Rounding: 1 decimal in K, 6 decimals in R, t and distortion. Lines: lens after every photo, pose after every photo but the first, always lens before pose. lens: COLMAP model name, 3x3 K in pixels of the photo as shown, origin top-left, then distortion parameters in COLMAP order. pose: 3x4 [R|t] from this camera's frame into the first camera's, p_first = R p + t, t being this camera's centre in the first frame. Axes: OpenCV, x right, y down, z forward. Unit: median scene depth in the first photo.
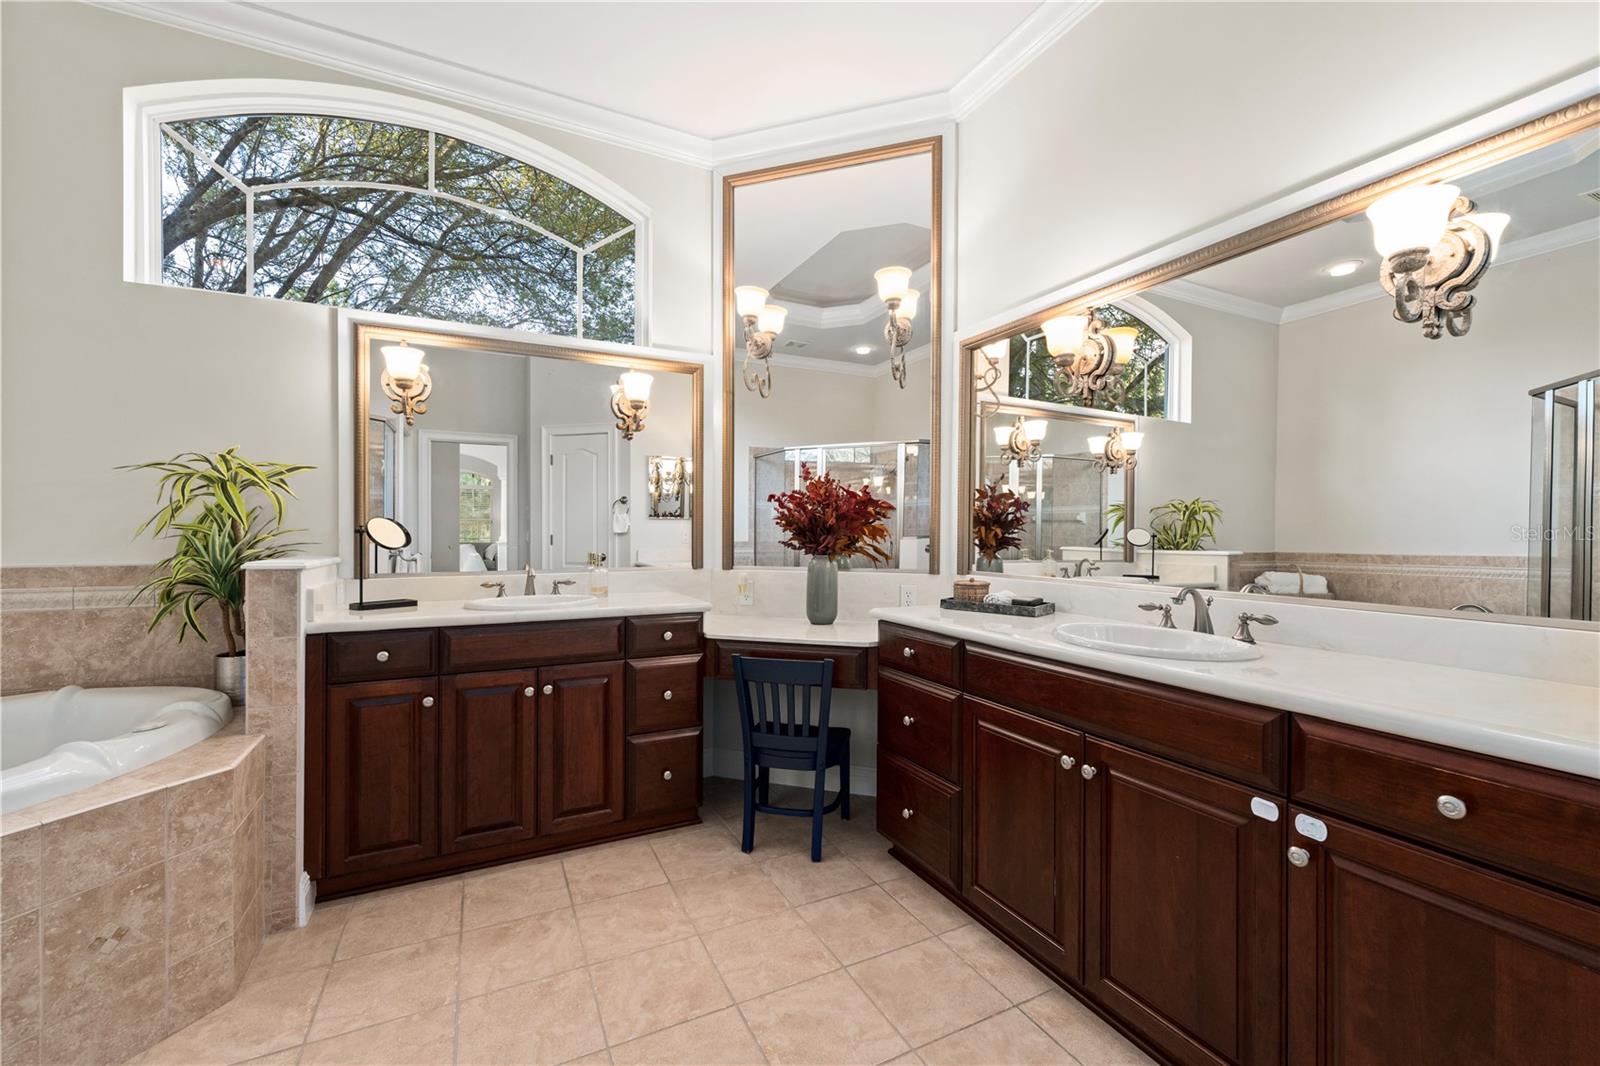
lens RADIAL K [[644.3, 0, 795.0], [0, 644.3, 530.9], [0, 0, 1]] dist [0.002416, -0.000166]
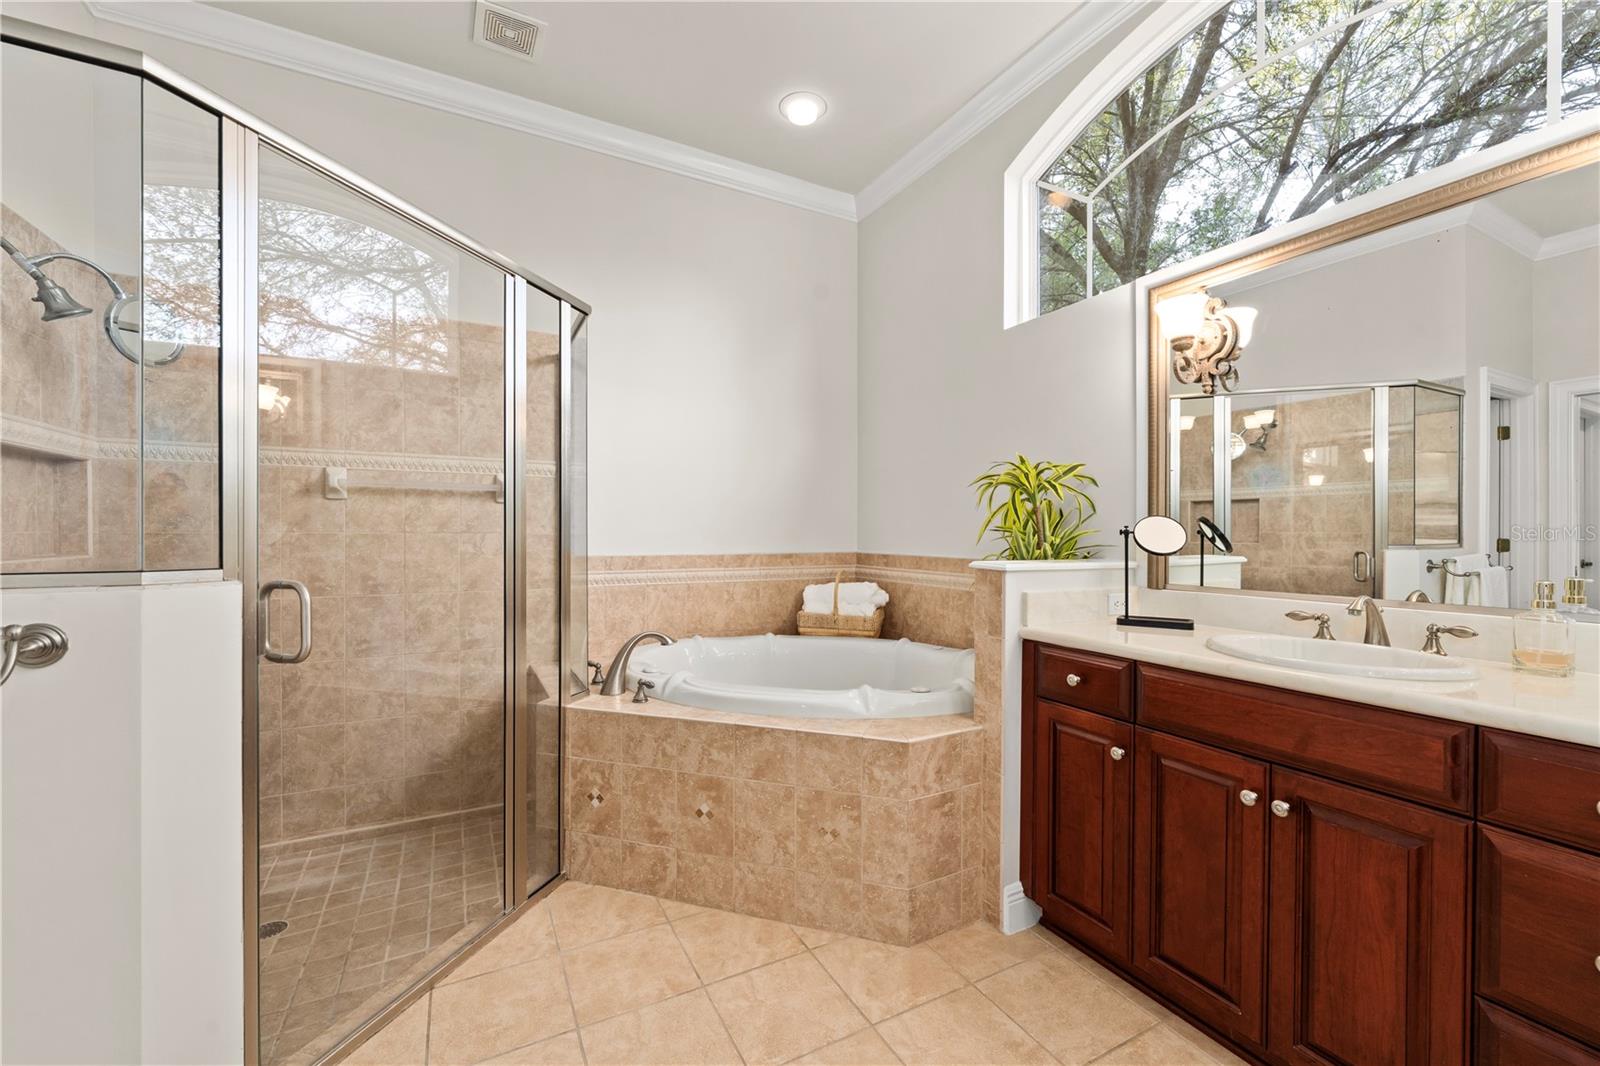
lens RADIAL K [[644.3, 0, 798.5], [0, 644.3, 536.7], [0, 0, 1]] dist [0.002416, -0.000166]
pose [[0.035587, 0.005660, -0.999351, 0.191661], [-0.002512, 0.999981, 0.005574, 0.002277], [0.999363, 0.002312, 0.035601, 0.604448]]
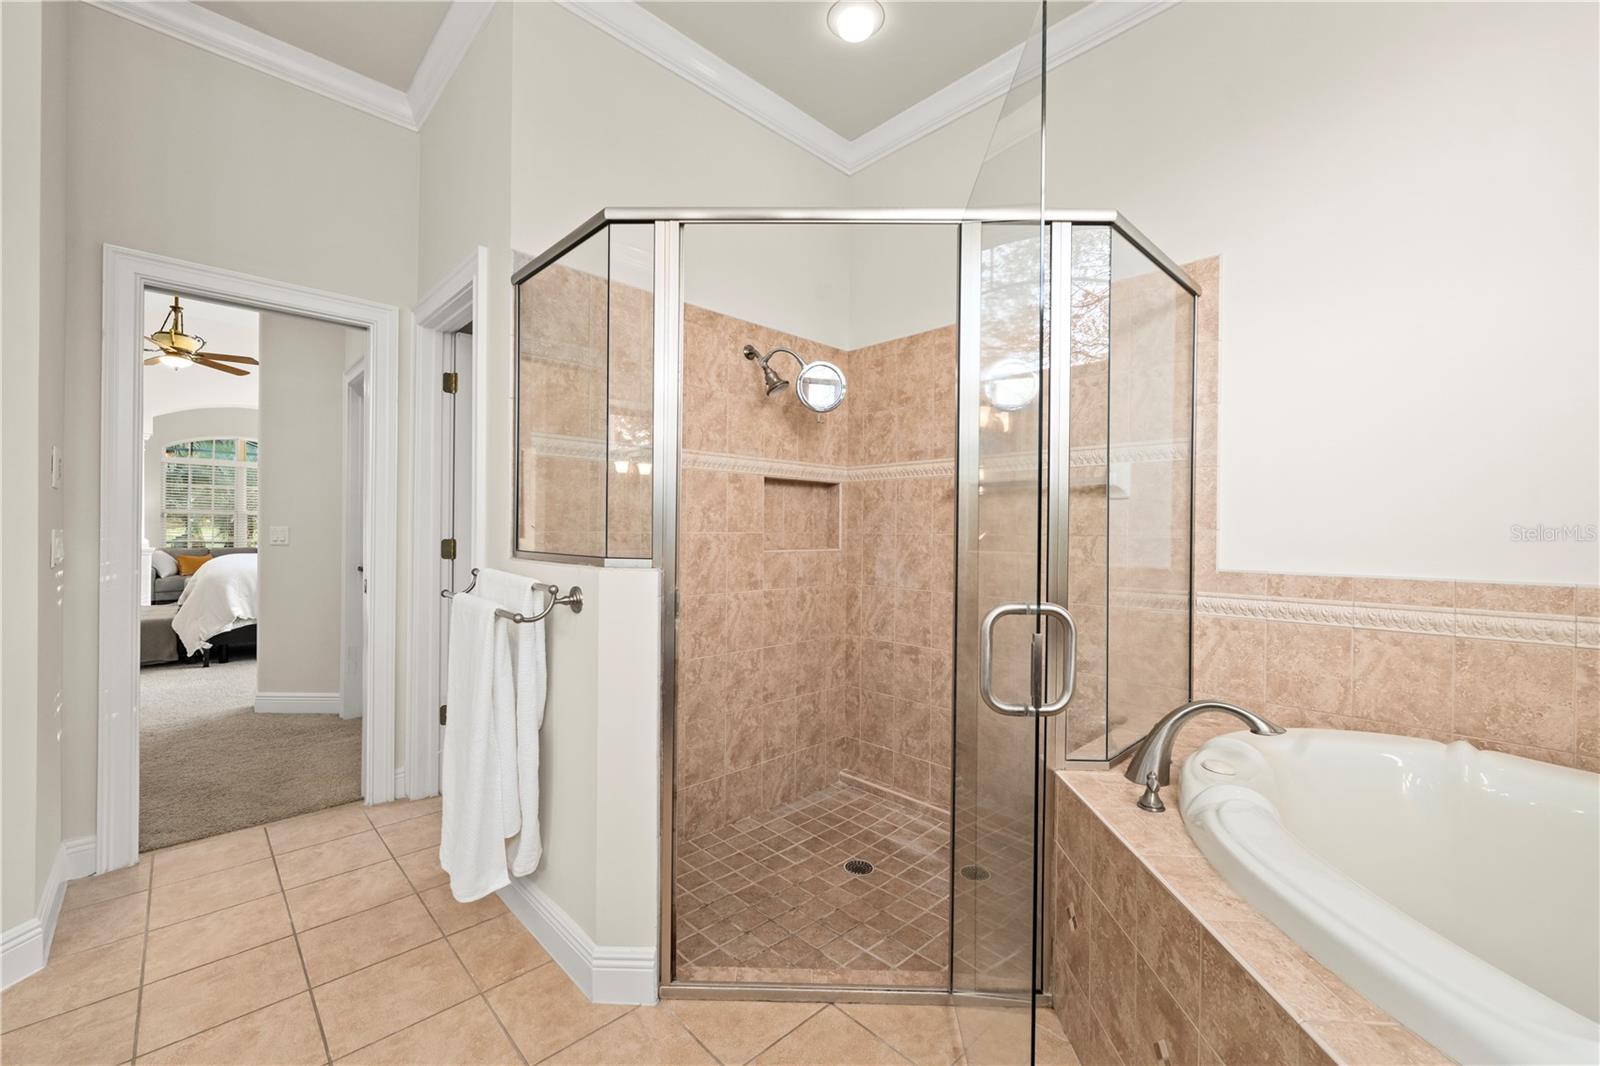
lens RADIAL K [[644.3, 0, 803.1], [0, 644.3, 534.7], [0, 0, 1]] dist [0.002416, -0.000166]
pose [[-0.949858, -0.007103, -0.312601, -0.345555], [-0.009194, 0.999944, 0.005217, 0.000602], [0.312546, 0.007830, -0.949870, 0.904115]]
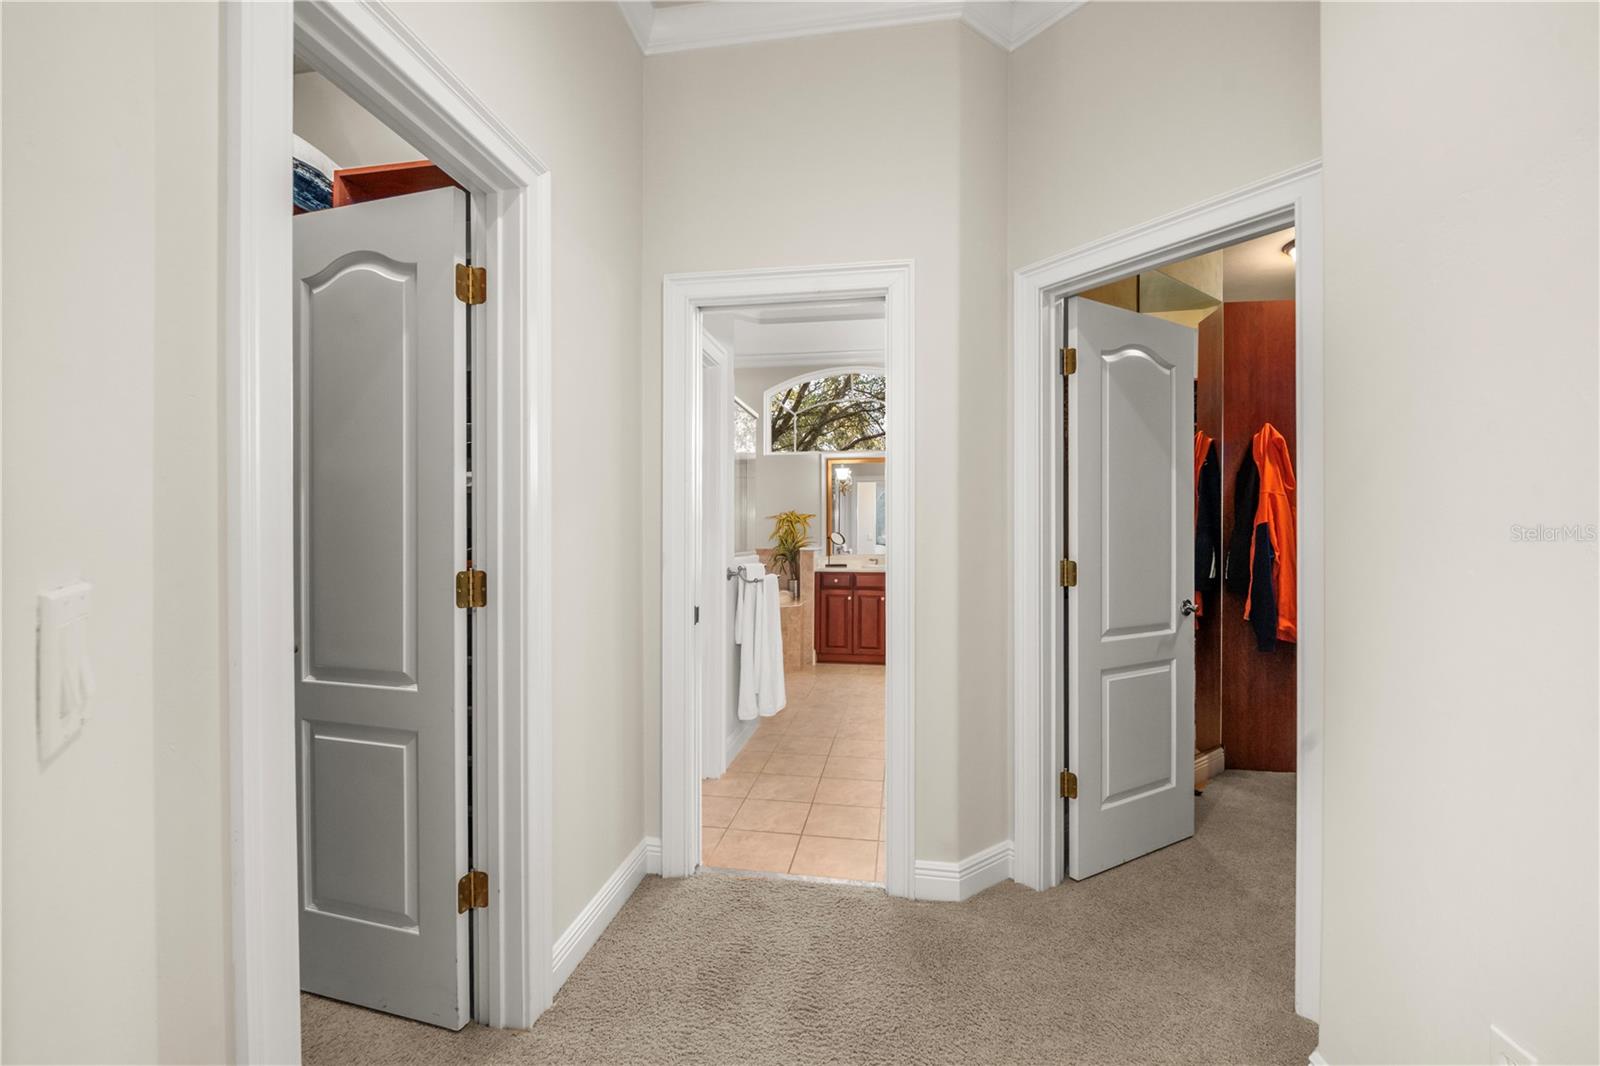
lens RADIAL K [[644.3, 0, 802.2], [0, 644.3, 537.0], [0, 0, 1]] dist [0.002416, -0.000166]
pose [[0.822323, 0.004166, -0.569006, 0.886084], [-0.004606, 0.999989, 0.000666, -0.005826], [0.569003, 0.002073, 0.822333, -1.475584]]
